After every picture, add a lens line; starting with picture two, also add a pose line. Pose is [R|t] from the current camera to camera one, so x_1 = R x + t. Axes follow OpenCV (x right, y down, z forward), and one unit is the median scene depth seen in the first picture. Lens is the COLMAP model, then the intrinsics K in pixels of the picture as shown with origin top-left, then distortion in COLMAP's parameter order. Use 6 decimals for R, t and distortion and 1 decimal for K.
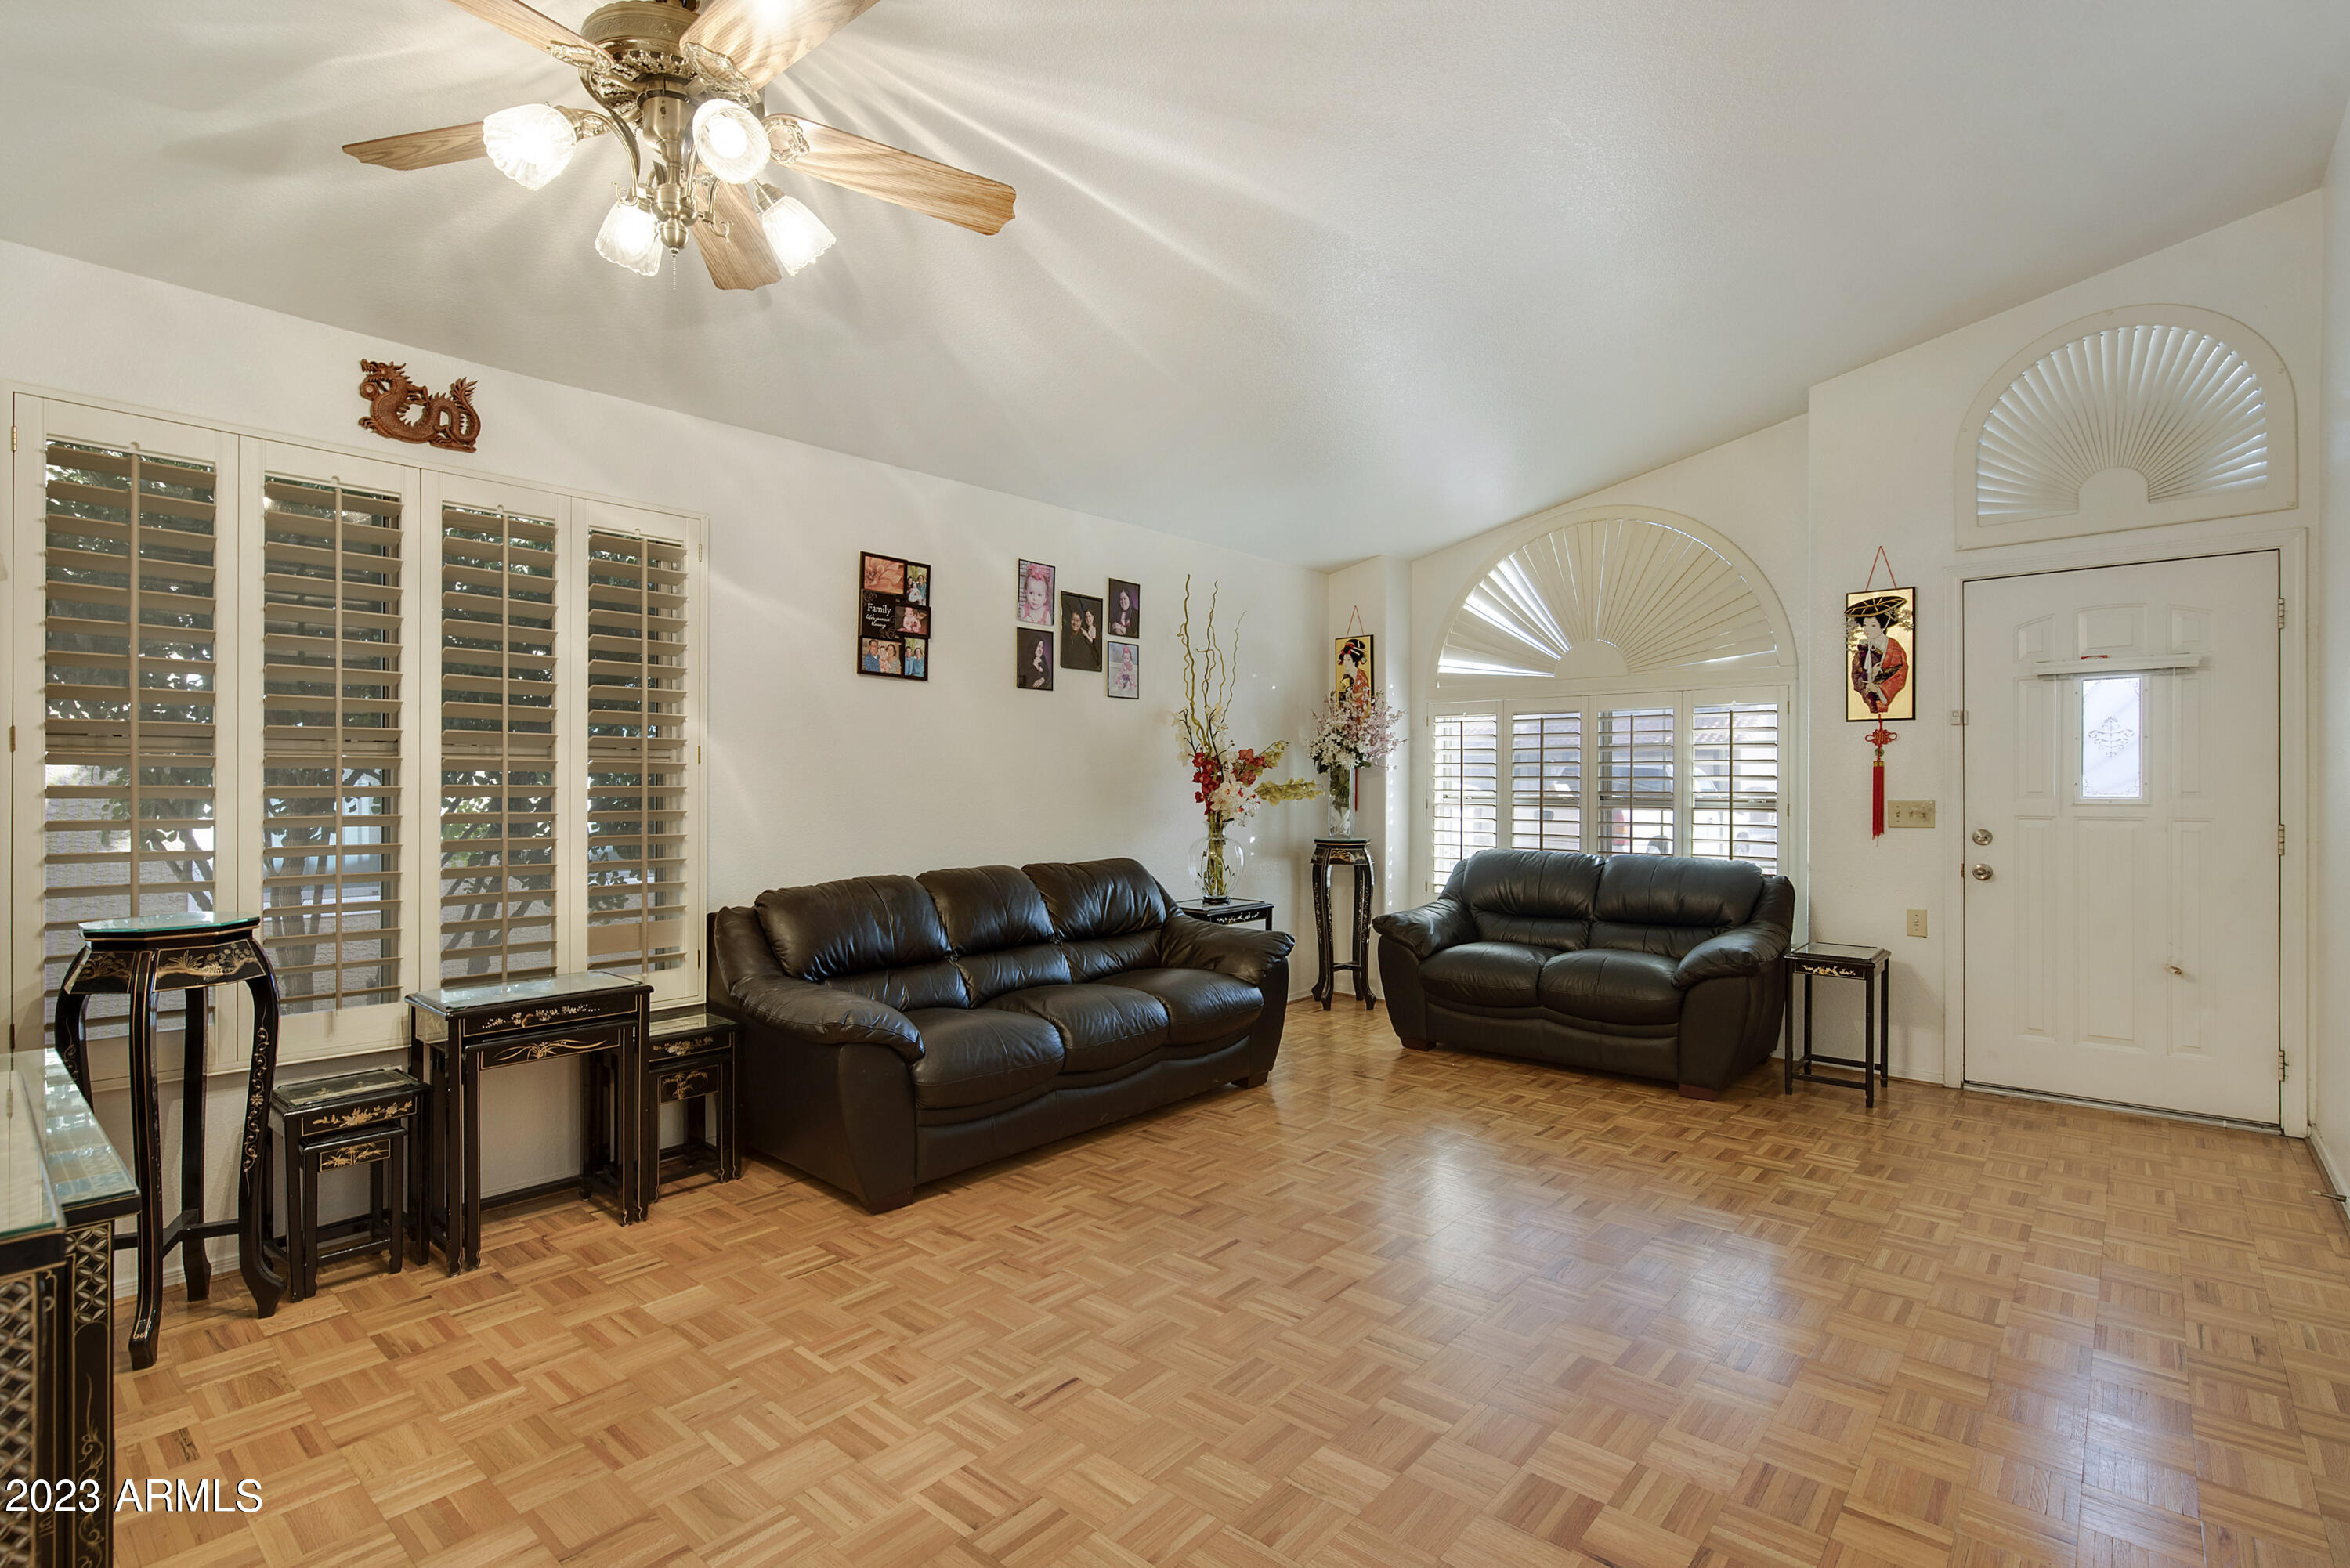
lens RADIAL K [[1112.0, 0, 1175.0], [0, 1112.0, 784.0], [0, 0, 1]] dist [0.000928, -0.000030]
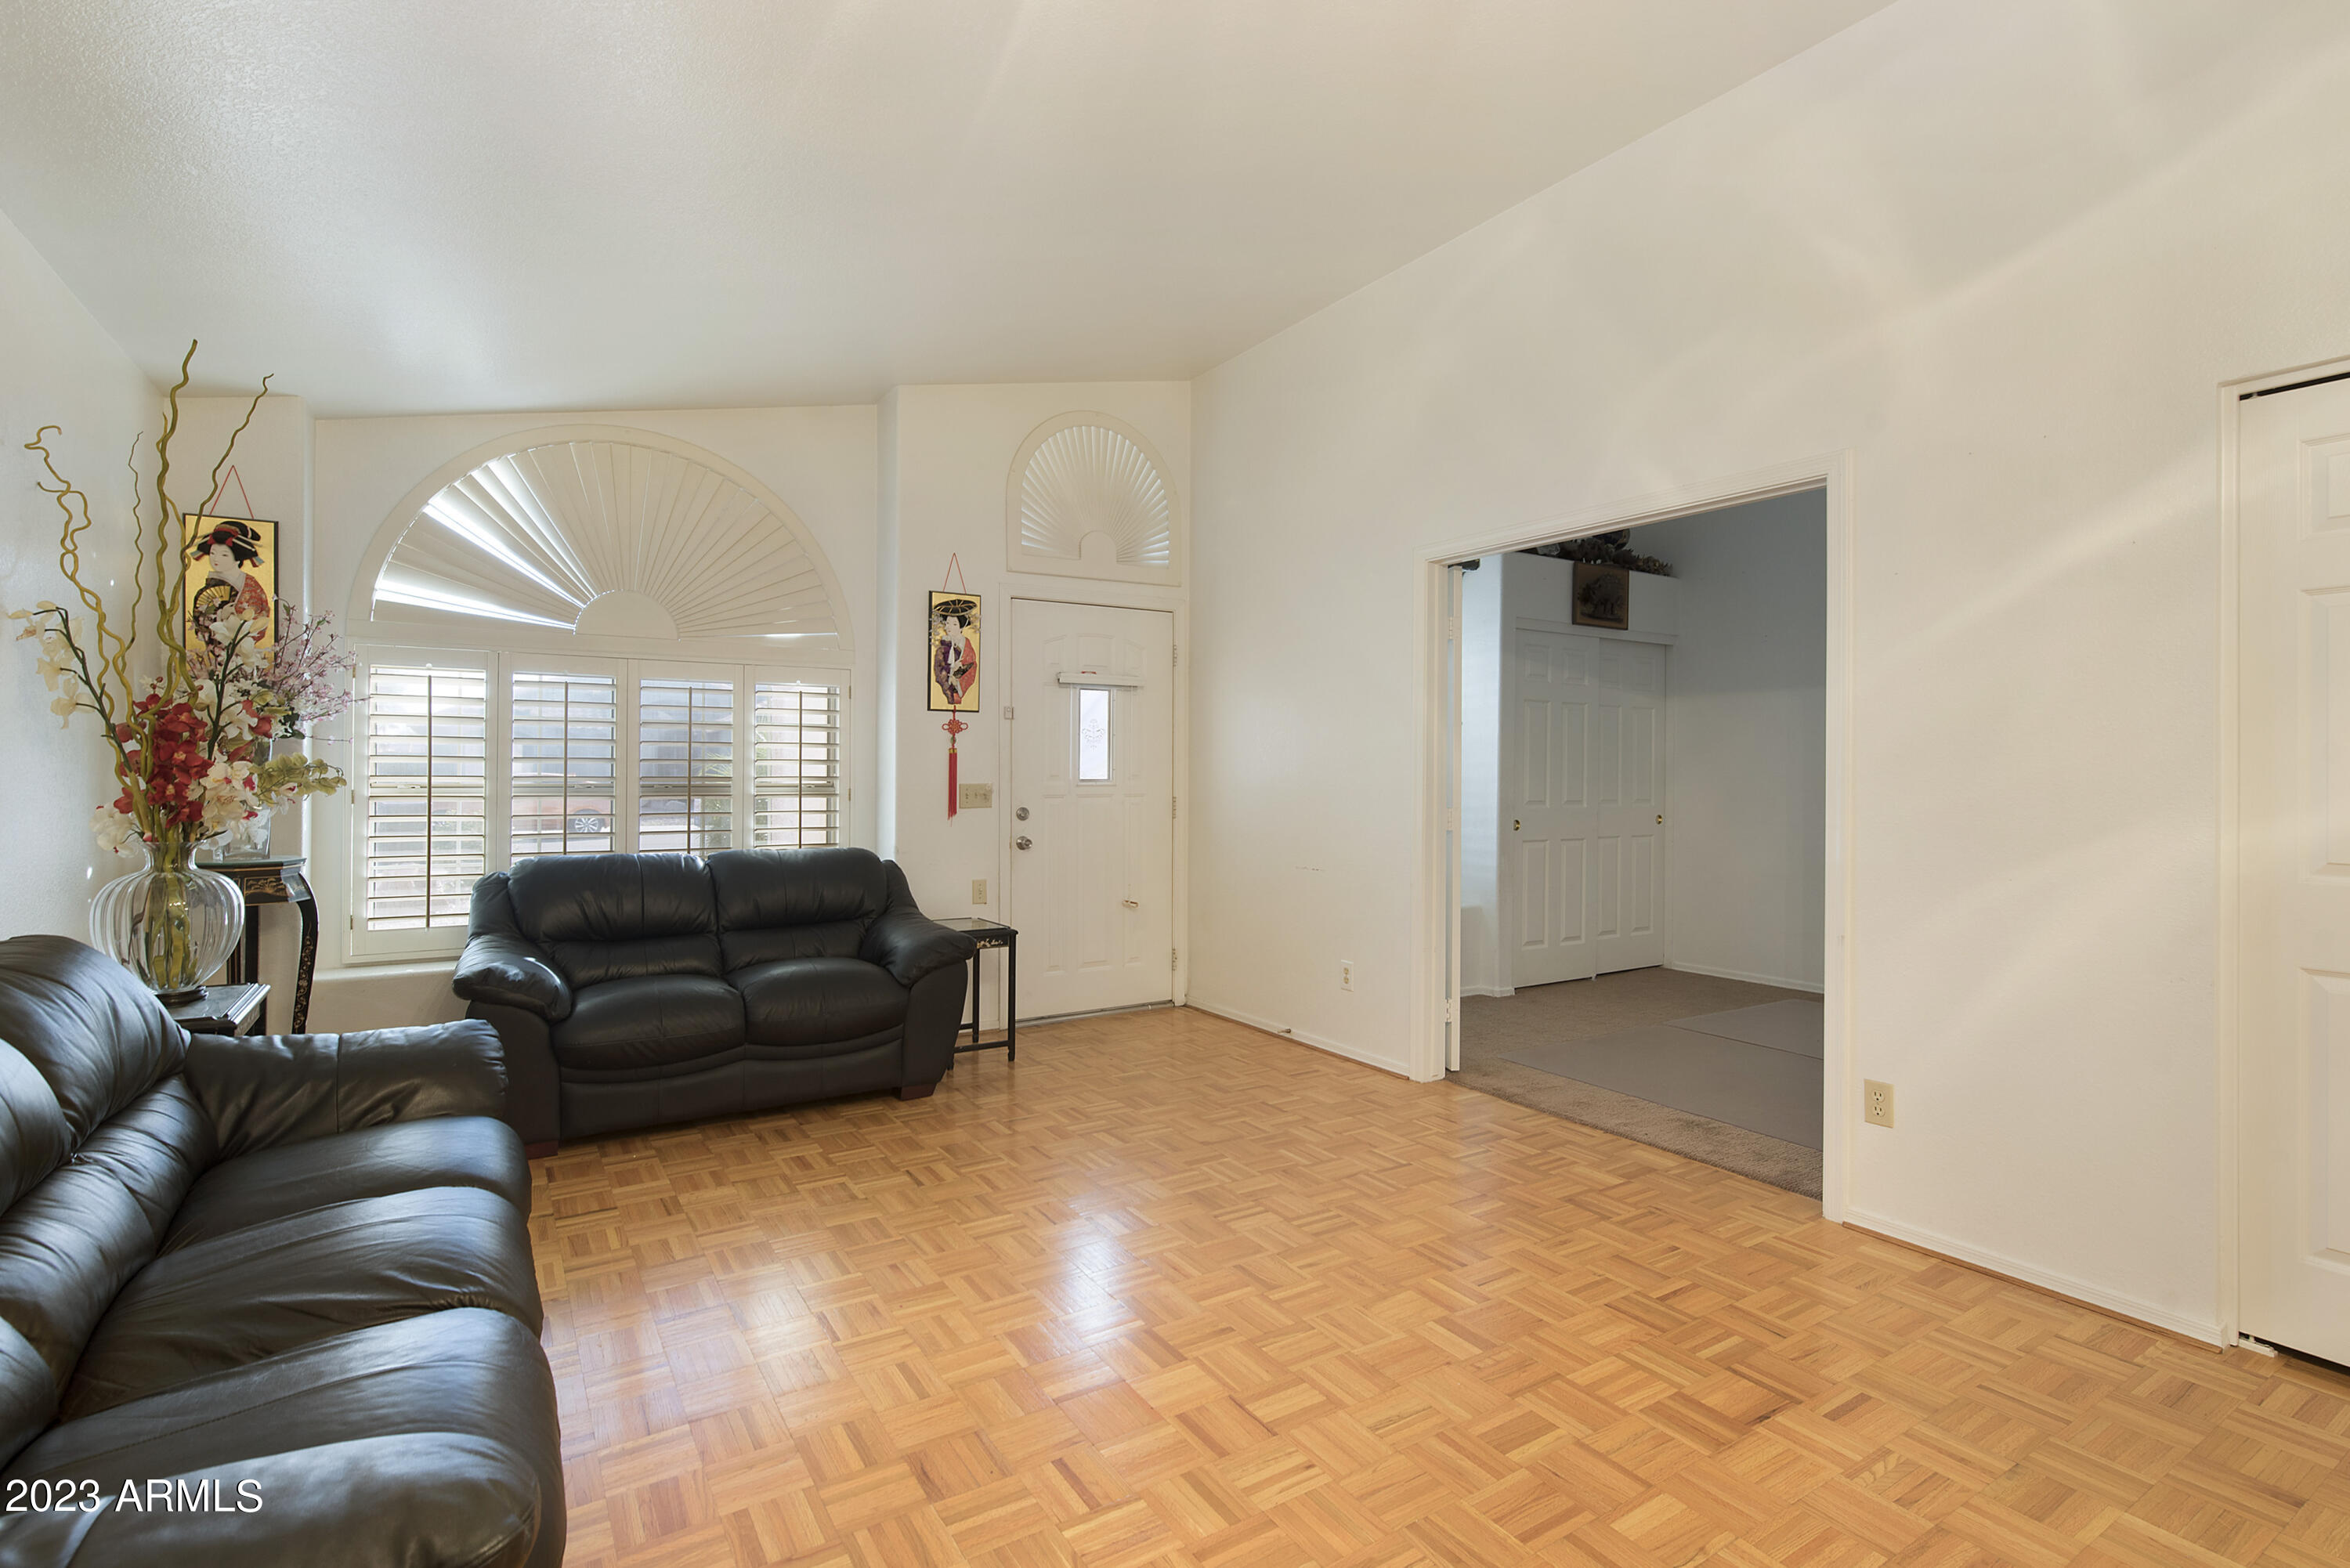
lens RADIAL K [[1111.9, 0, 1176.3], [0, 1111.9, 766.1], [0, 0, 1]] dist [-0.001482, 0.000077]
pose [[0.280658, 0.004153, 0.959799, -0.385029], [-0.005389, 0.999982, -0.002751, -0.001249], [-0.959793, -0.004400, 0.280675, 0.514324]]
